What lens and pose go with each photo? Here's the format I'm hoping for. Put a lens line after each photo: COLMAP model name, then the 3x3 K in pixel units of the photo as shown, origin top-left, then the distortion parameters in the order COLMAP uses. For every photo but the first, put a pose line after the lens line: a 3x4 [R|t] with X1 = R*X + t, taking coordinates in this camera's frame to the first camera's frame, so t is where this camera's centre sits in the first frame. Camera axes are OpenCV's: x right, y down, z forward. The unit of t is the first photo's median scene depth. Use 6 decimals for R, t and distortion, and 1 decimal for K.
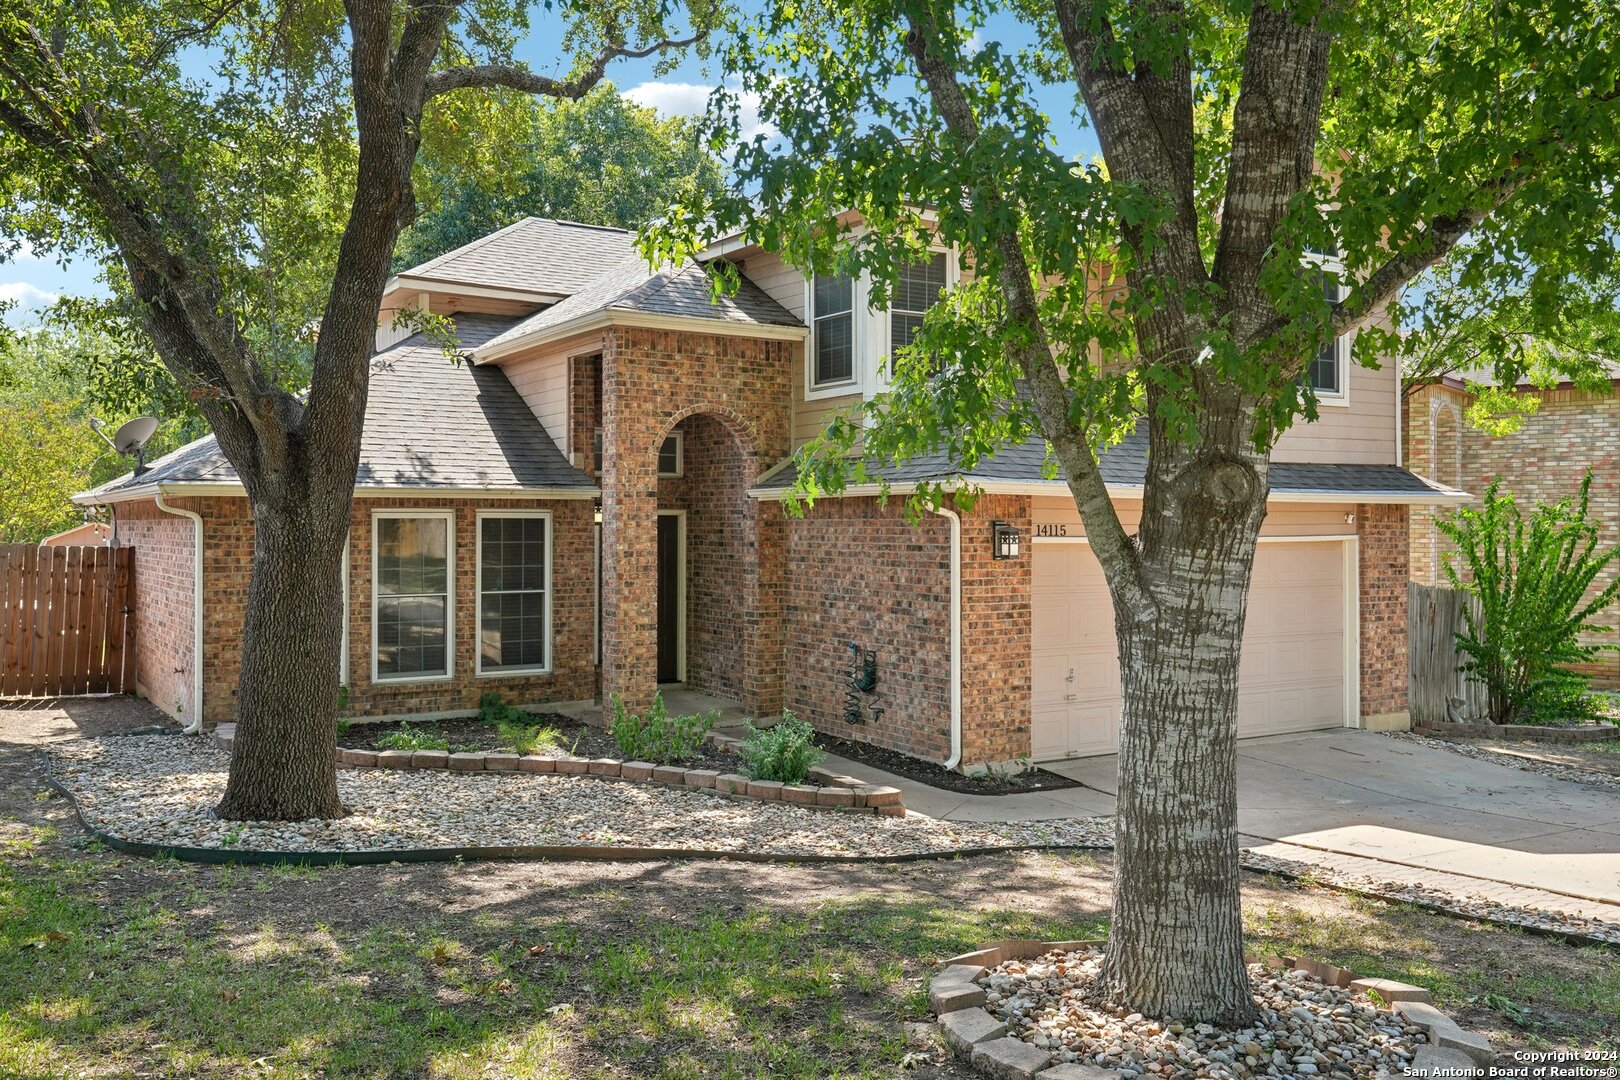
lens RADIAL K [[1388.4, 0, 810.0], [0, 1388.4, 540.0], [0, 0, 1]] dist [-0.005174, -0.001594]
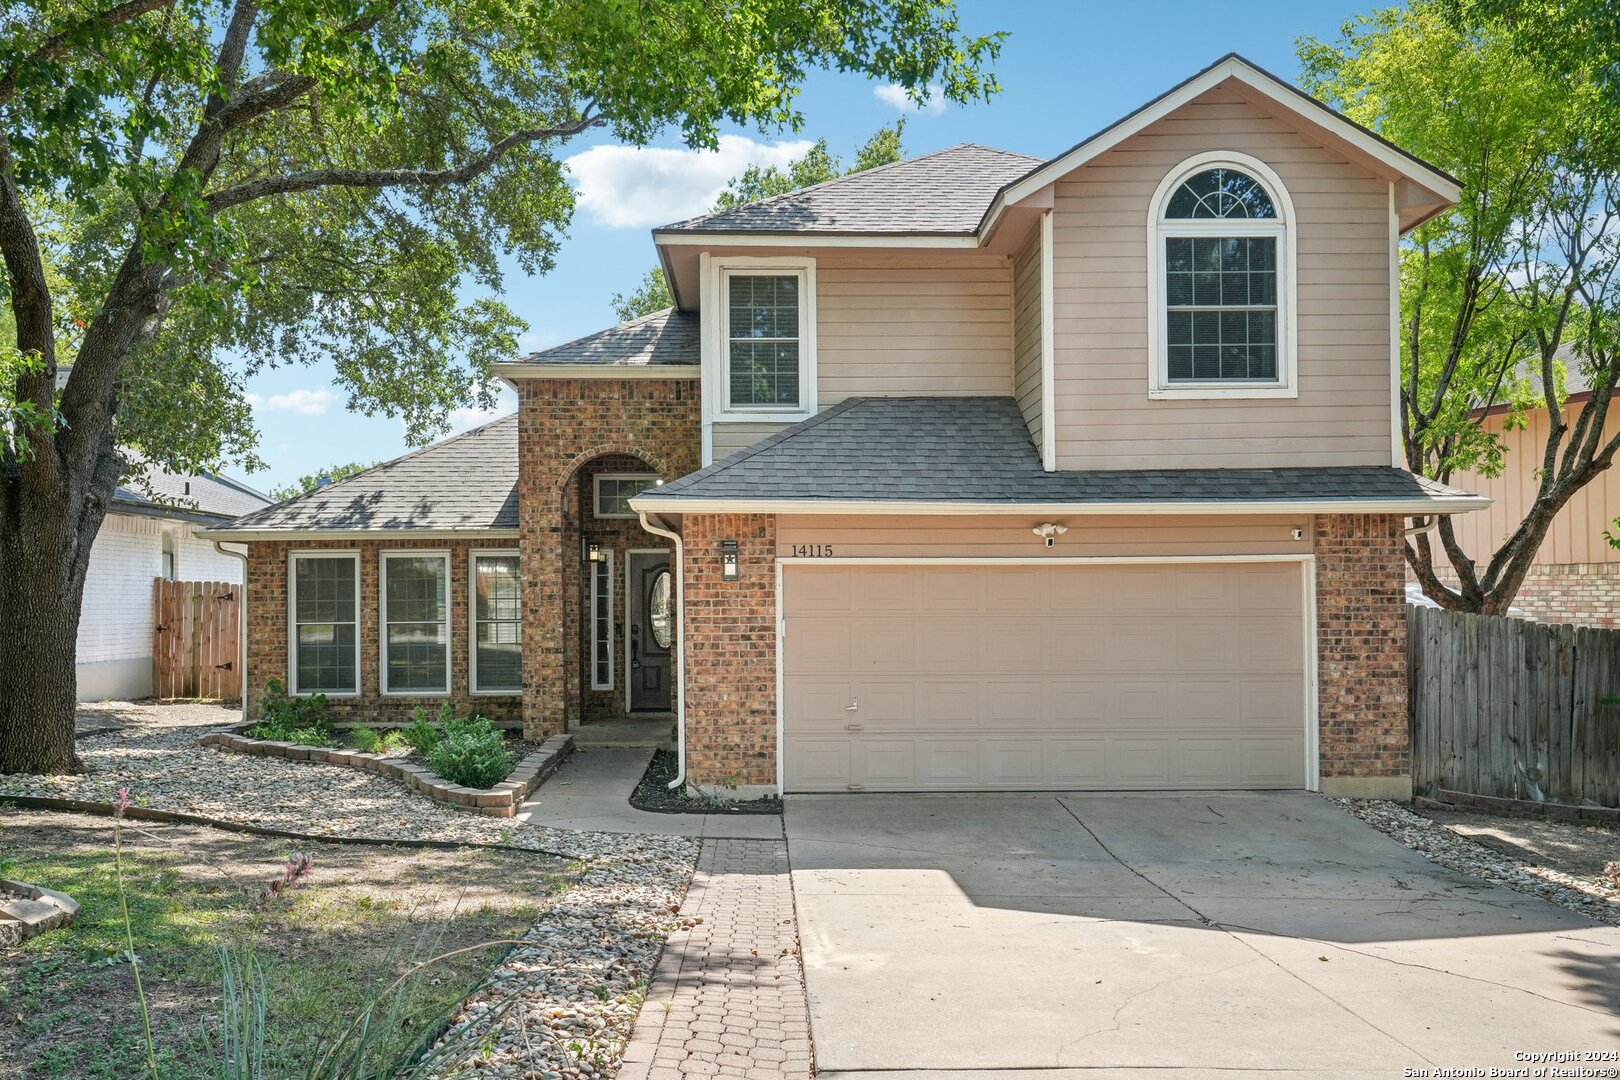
lens RADIAL K [[1384.6, 0, 809.8], [0, 1384.6, 601.0], [0, 0, 1]] dist [-0.001970, -0.000549]
pose [[0.855150, -0.007272, -0.518330, 0.621388], [0.002428, 0.999947, -0.010022, 0.034723], [0.518375, 0.007312, 0.855122, 0.167979]]
